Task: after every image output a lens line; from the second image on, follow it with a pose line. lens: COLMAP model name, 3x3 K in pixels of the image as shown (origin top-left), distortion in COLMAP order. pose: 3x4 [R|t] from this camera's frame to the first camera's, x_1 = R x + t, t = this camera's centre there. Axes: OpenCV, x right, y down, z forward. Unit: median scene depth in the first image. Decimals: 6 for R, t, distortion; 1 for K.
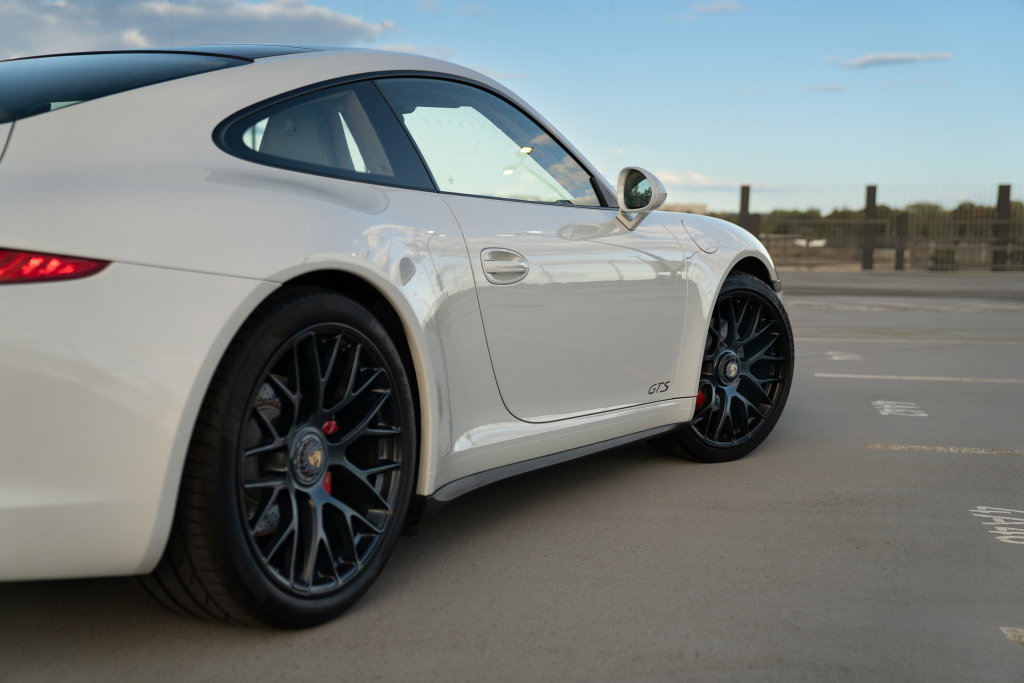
lens RADIAL K [[1460.3, 0, 512.4], [0, 1460.3, 349.3], [0, 0, 1]] dist [0.182192, 0.000000]
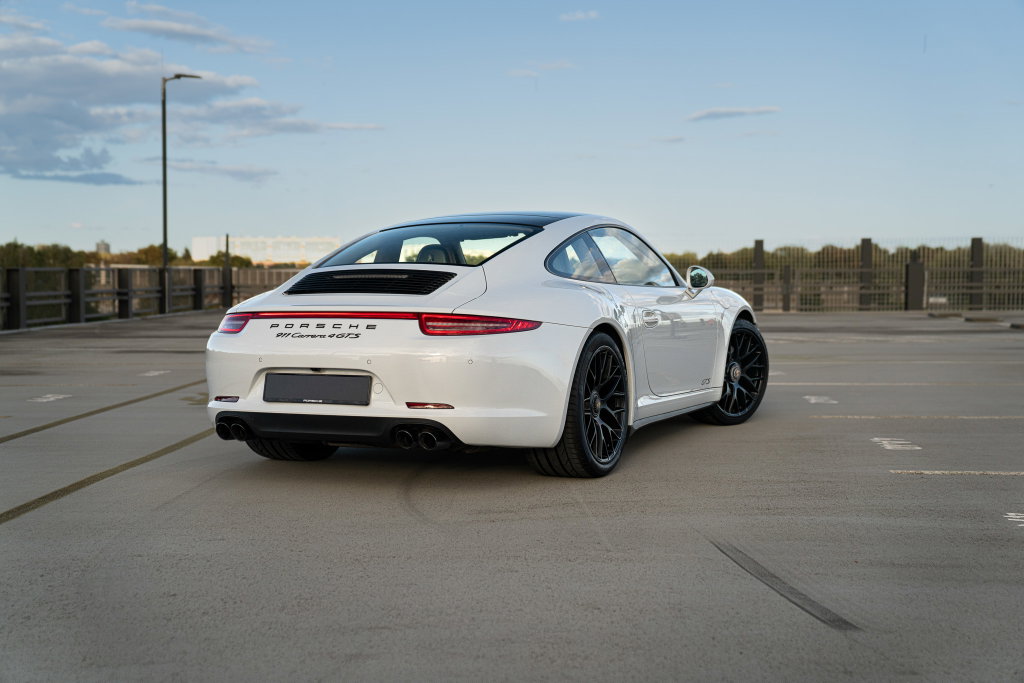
lens RADIAL K [[1440.5, 0, 511.1], [0, 1440.5, 338.2], [0, 0, 1]] dist [0.123897, 0.000000]
pose [[0.996553, -0.025447, 0.078956, -0.267440], [0.028467, 0.998897, -0.037351, 0.030090], [-0.077919, 0.039470, 0.996178, -0.748295]]
